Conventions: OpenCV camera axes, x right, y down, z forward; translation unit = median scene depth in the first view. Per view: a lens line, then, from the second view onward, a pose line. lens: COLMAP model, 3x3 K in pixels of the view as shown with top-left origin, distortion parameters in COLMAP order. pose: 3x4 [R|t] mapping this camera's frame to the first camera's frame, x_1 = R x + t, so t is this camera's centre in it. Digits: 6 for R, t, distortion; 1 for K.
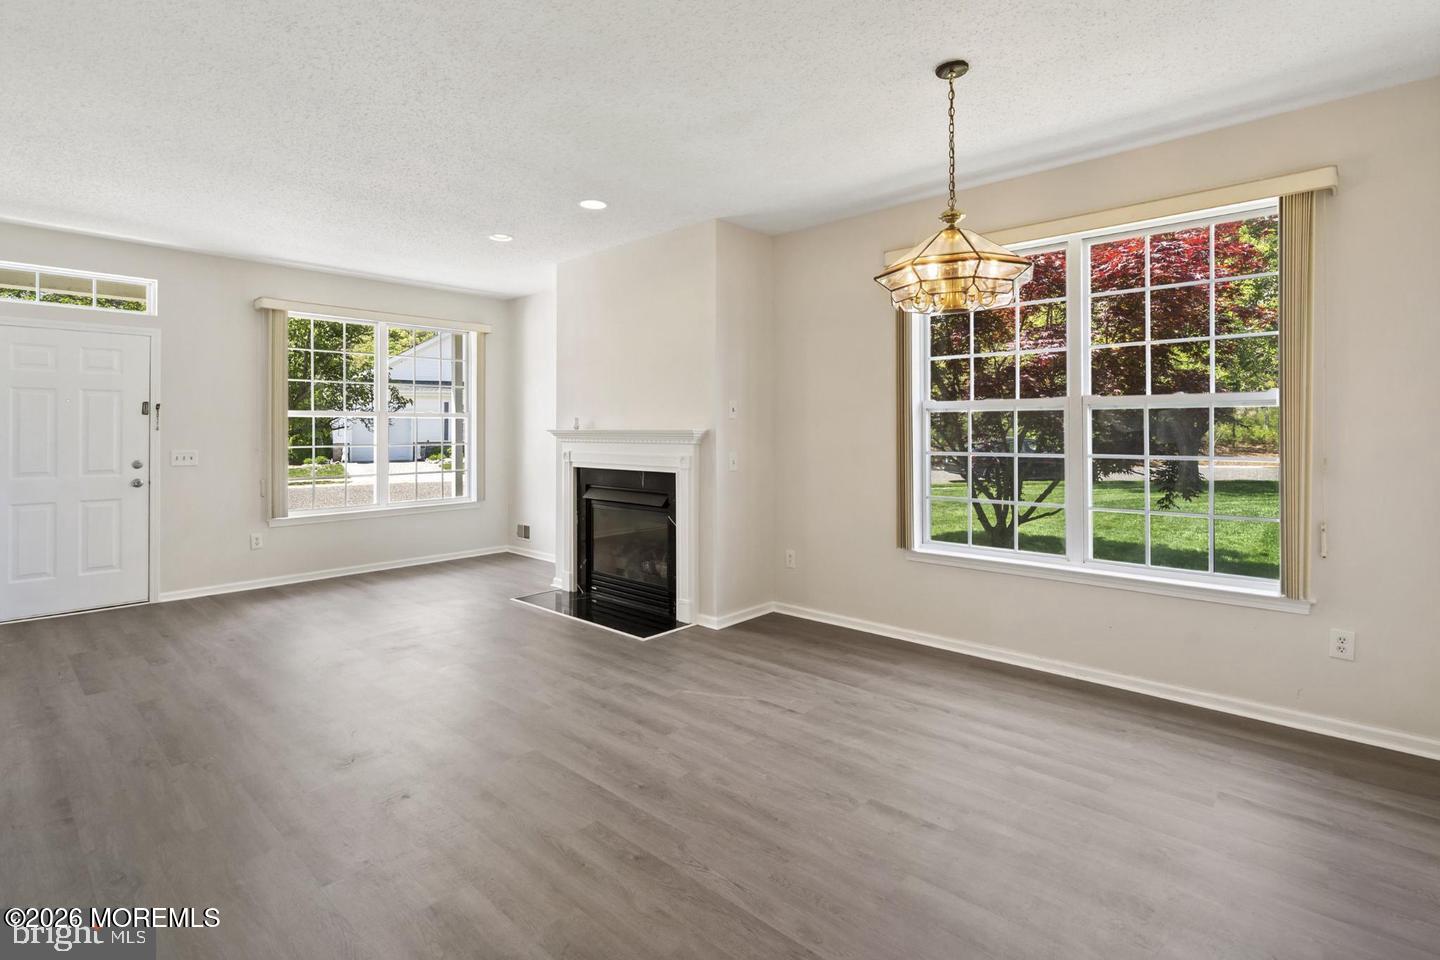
lens RADIAL K [[685.7, 0, 715.8], [0, 685.7, 422.2], [0, 0, 1]] dist [-0.001615, -0.000436]
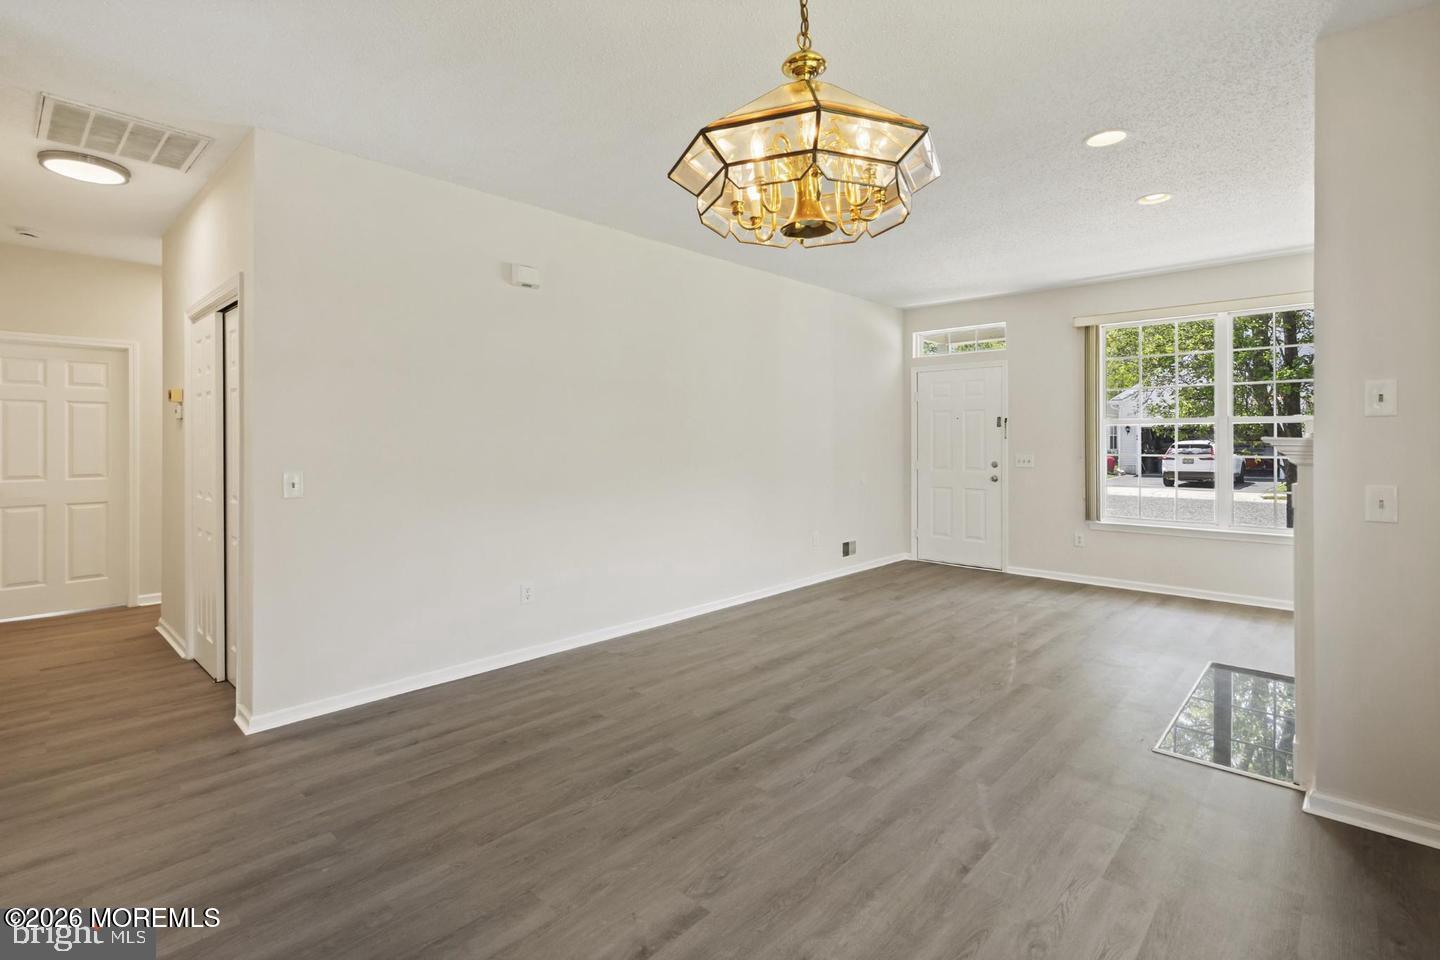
lens RADIAL K [[681.2, 0, 721.9], [0, 681.2, 436.6], [0, 0, 1]] dist [-0.000576, -0.000240]
pose [[-0.009171, -0.002601, -0.999955, 0.486768], [0.012210, 0.999922, -0.002712, 0.004859], [0.999883, -0.012235, -0.009138, 0.497905]]
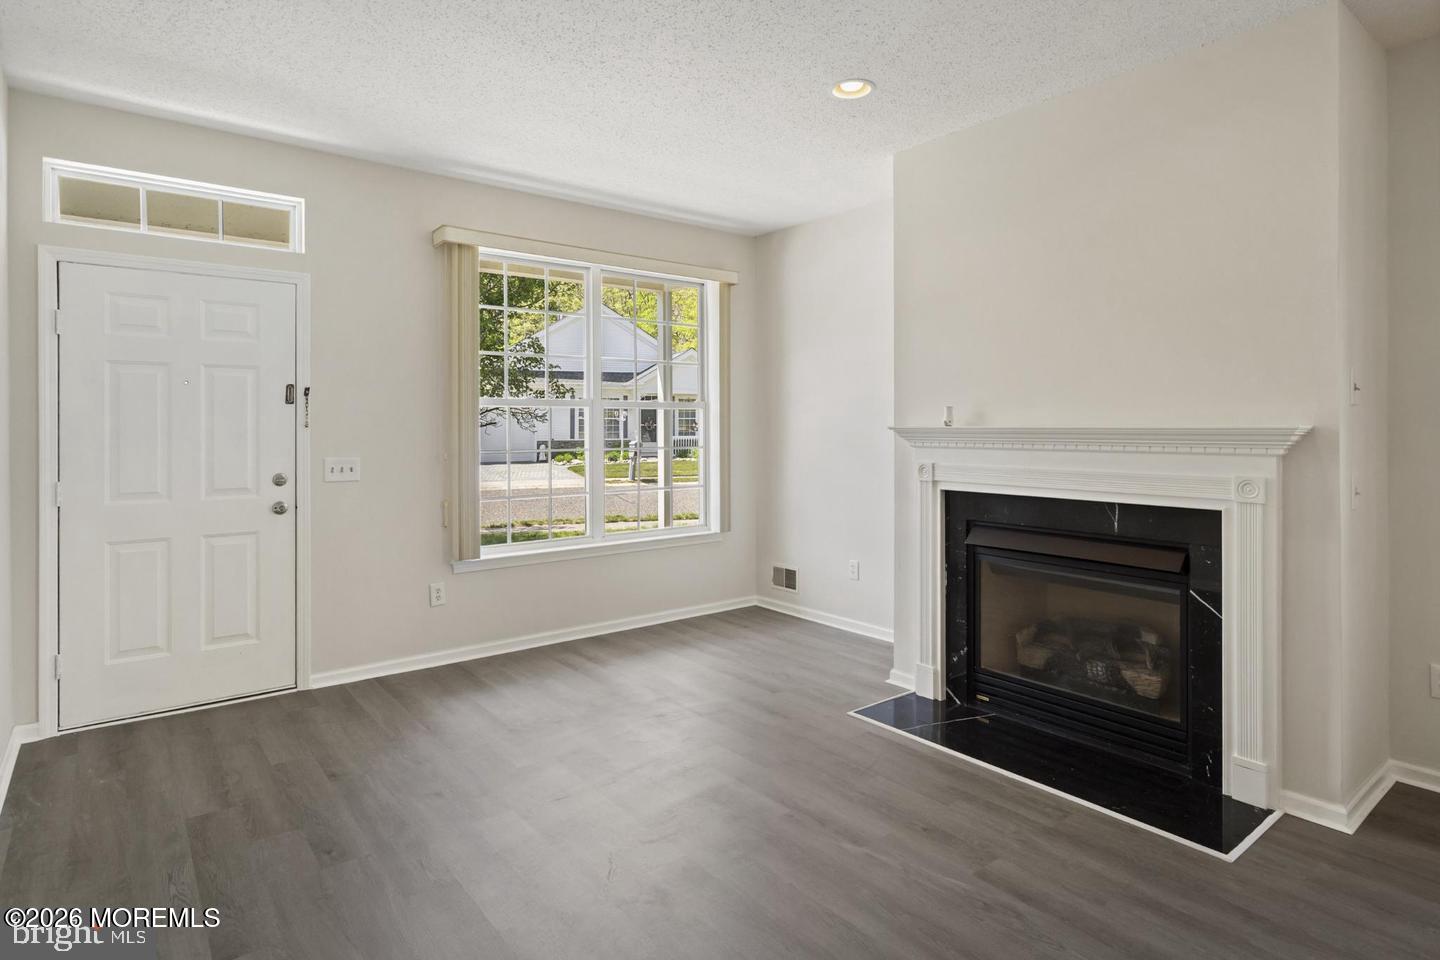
lens RADIAL K [[763.4, 0, 712.2], [0, 763.4, 423.5], [0, 0, 1]] dist [0.000202, 0.000084]
pose [[0.987562, -0.000731, -0.157230, -0.327688], [0.001733, 0.999979, 0.006239, 0.004101], [0.157222, -0.006434, 0.987542, 0.350927]]
